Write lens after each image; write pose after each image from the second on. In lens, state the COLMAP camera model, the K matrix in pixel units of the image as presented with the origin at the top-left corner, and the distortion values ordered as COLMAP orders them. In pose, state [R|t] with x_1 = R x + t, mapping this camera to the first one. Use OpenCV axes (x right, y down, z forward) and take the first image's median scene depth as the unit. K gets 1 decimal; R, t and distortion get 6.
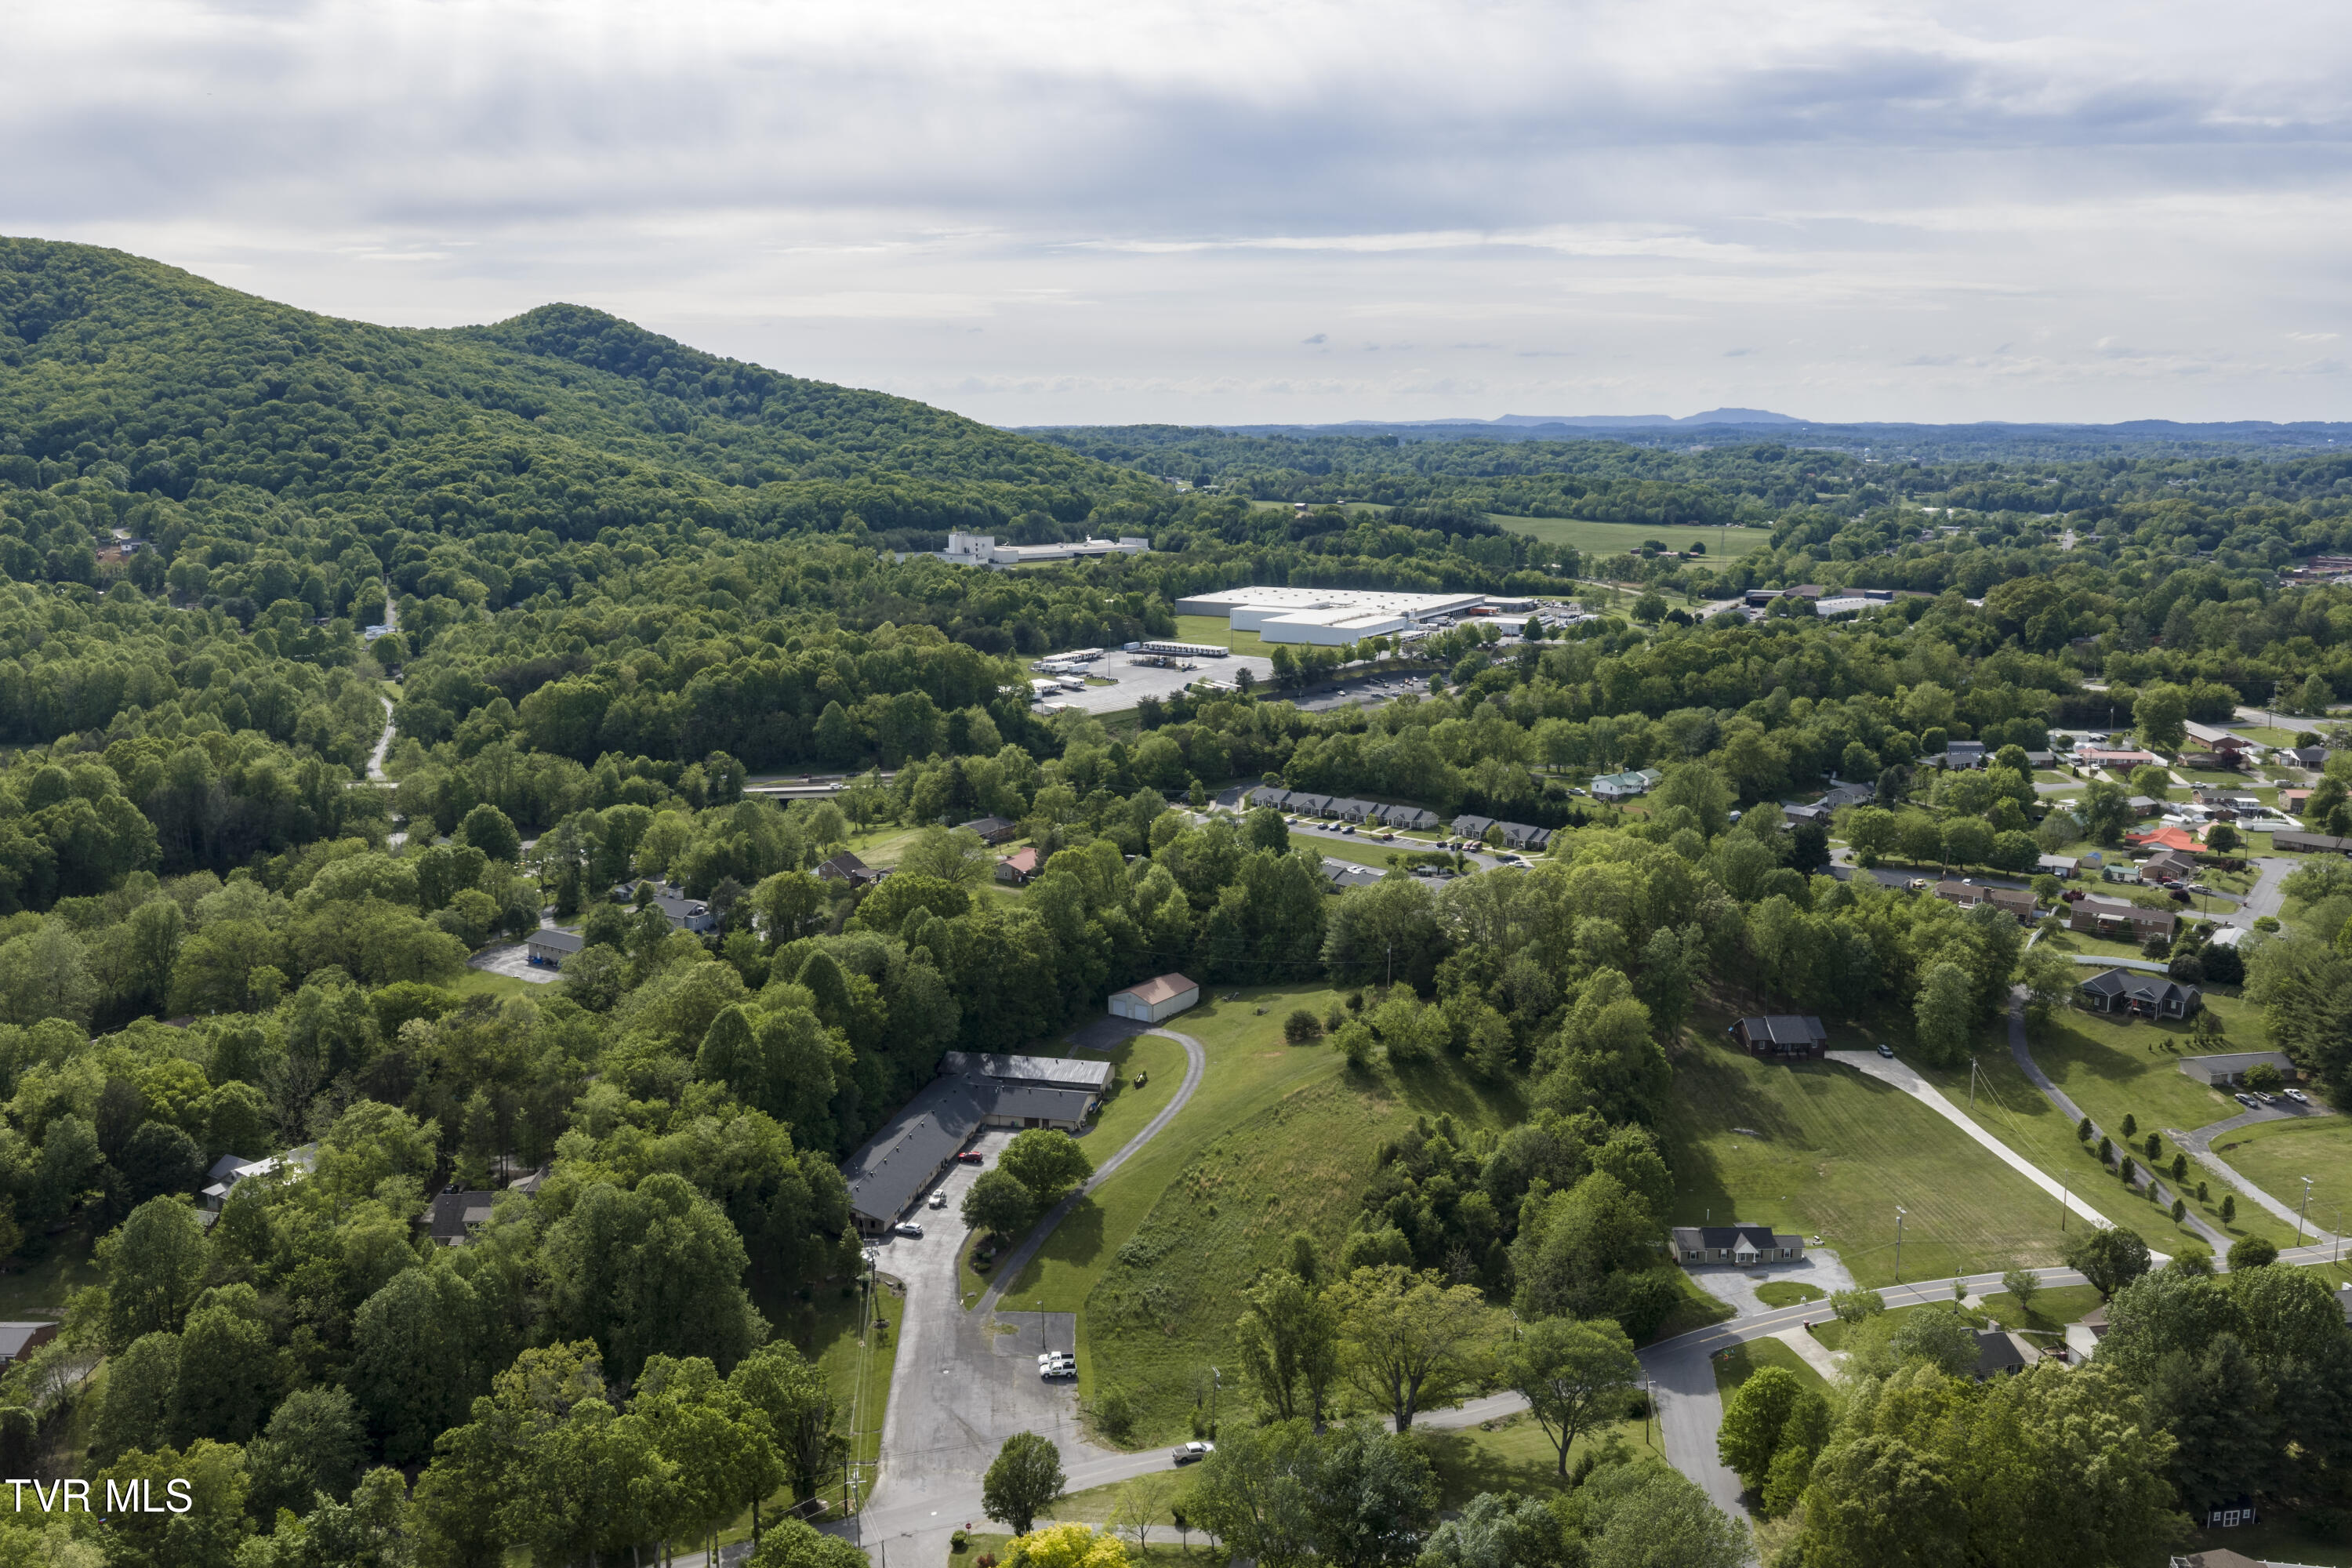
lens RADIAL K [[1944.0, 0, 1186.3], [0, 1944.0, 784.6], [0, 0, 1]] dist [0.018372, -0.027356]
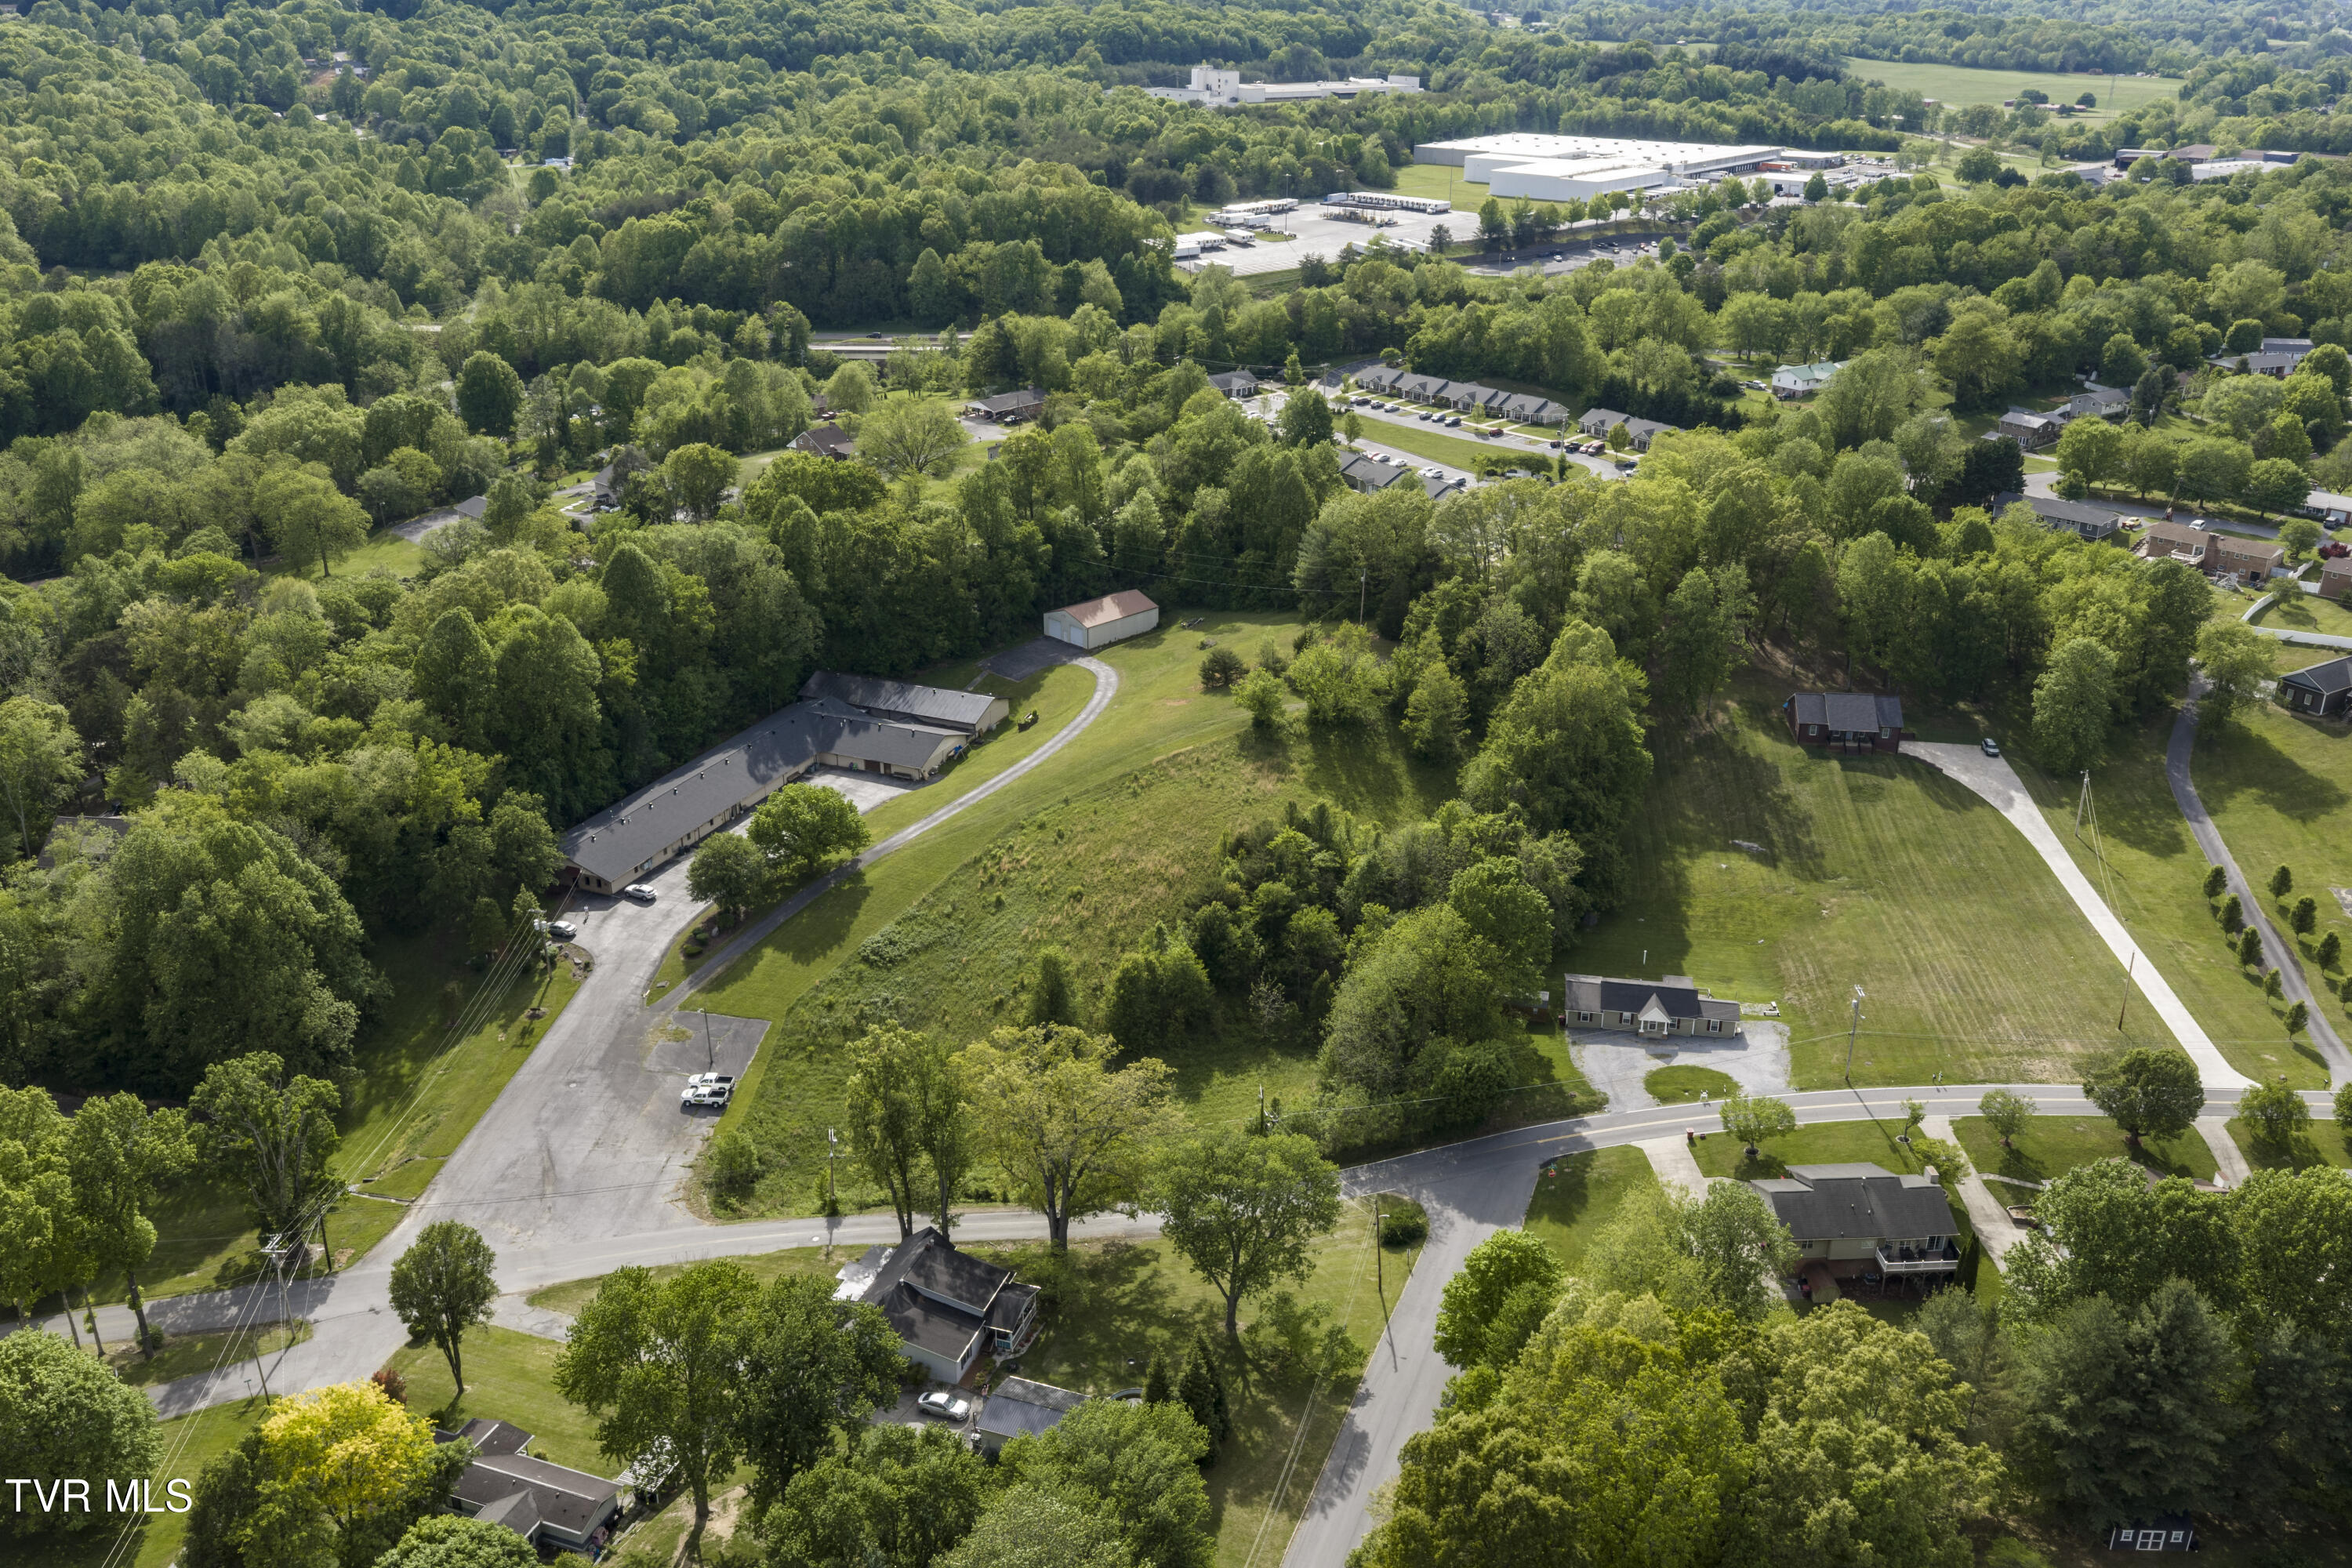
lens RADIAL K [[1949.3, 0, 1186.5], [0, 1949.3, 782.7], [0, 0, 1]] dist [0.008456, -0.013996]
pose [[0.983205, 0.073008, -0.167265, 0.062433], [-0.035700, 0.975732, 0.216037, -0.001045], [0.178979, -0.206437, 0.961951, 0.072940]]
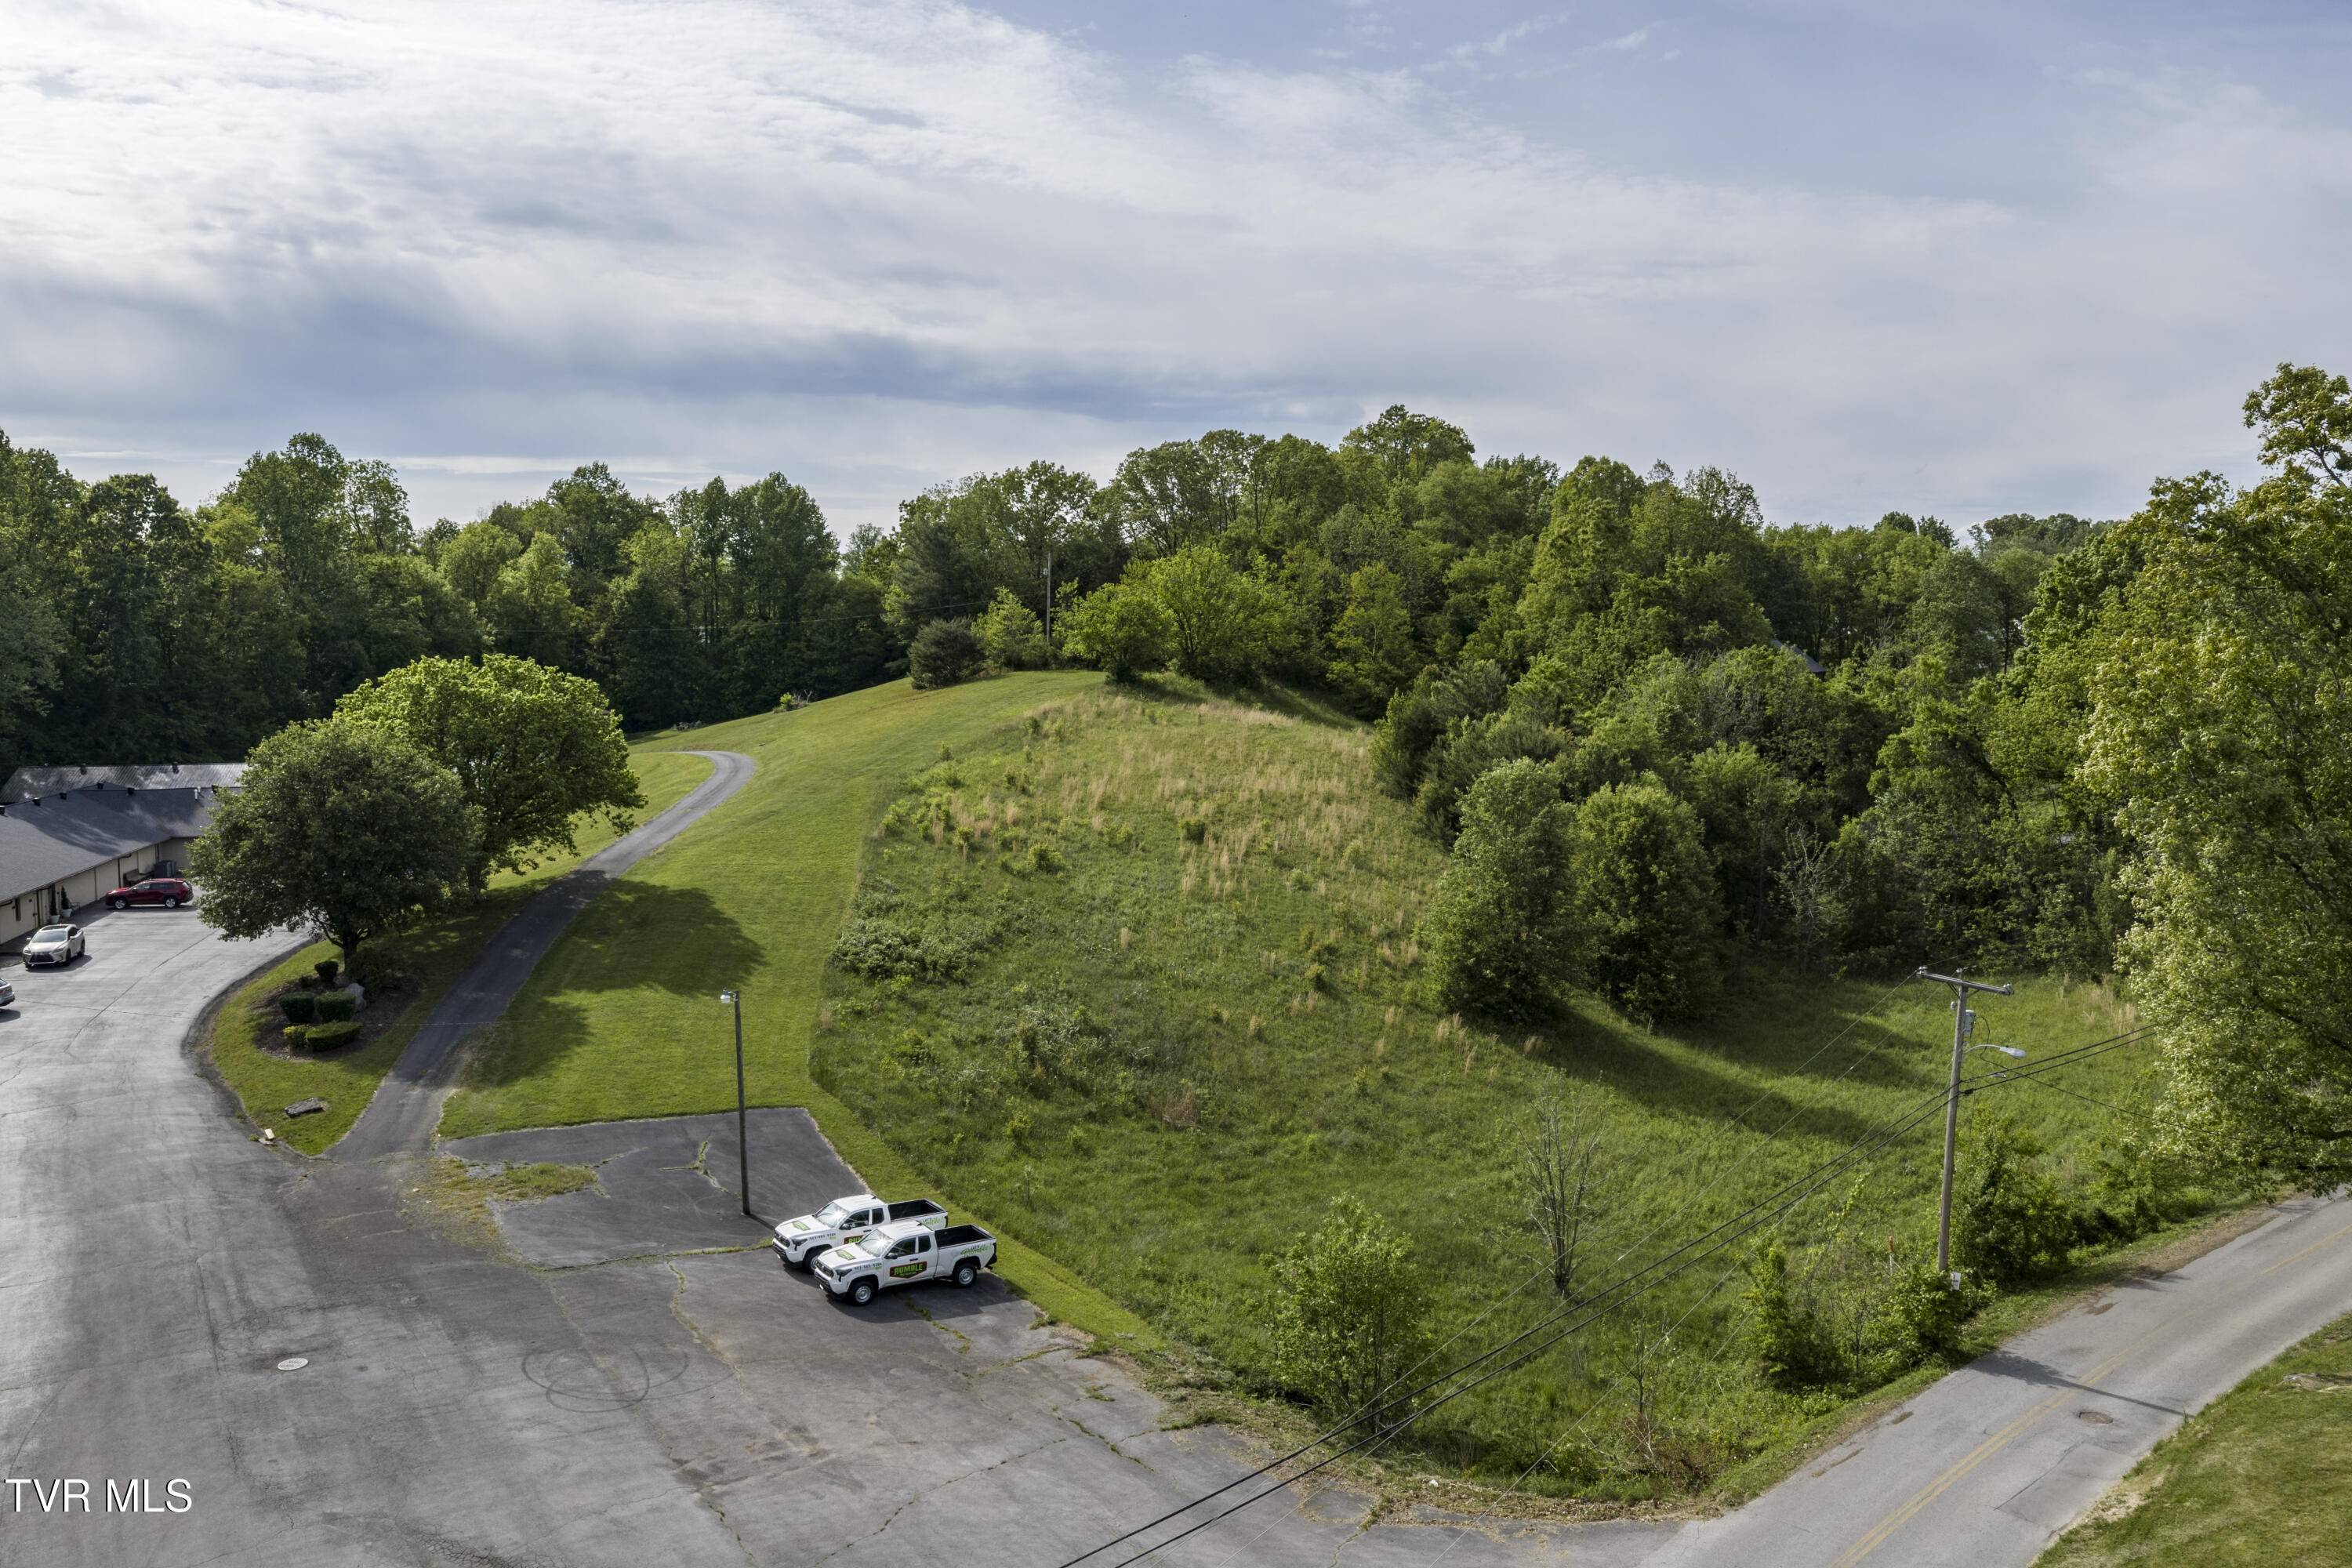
lens RADIAL K [[1938.4, 0, 1186.1], [0, 1938.4, 787.0], [0, 0, 1]] dist [0.012613, -0.017014]
pose [[0.892711, -0.035540, 0.449226, -0.031891], [0.083782, 0.992594, -0.087966, 0.067440], [-0.442773, 0.116166, 0.889077, 0.198909]]
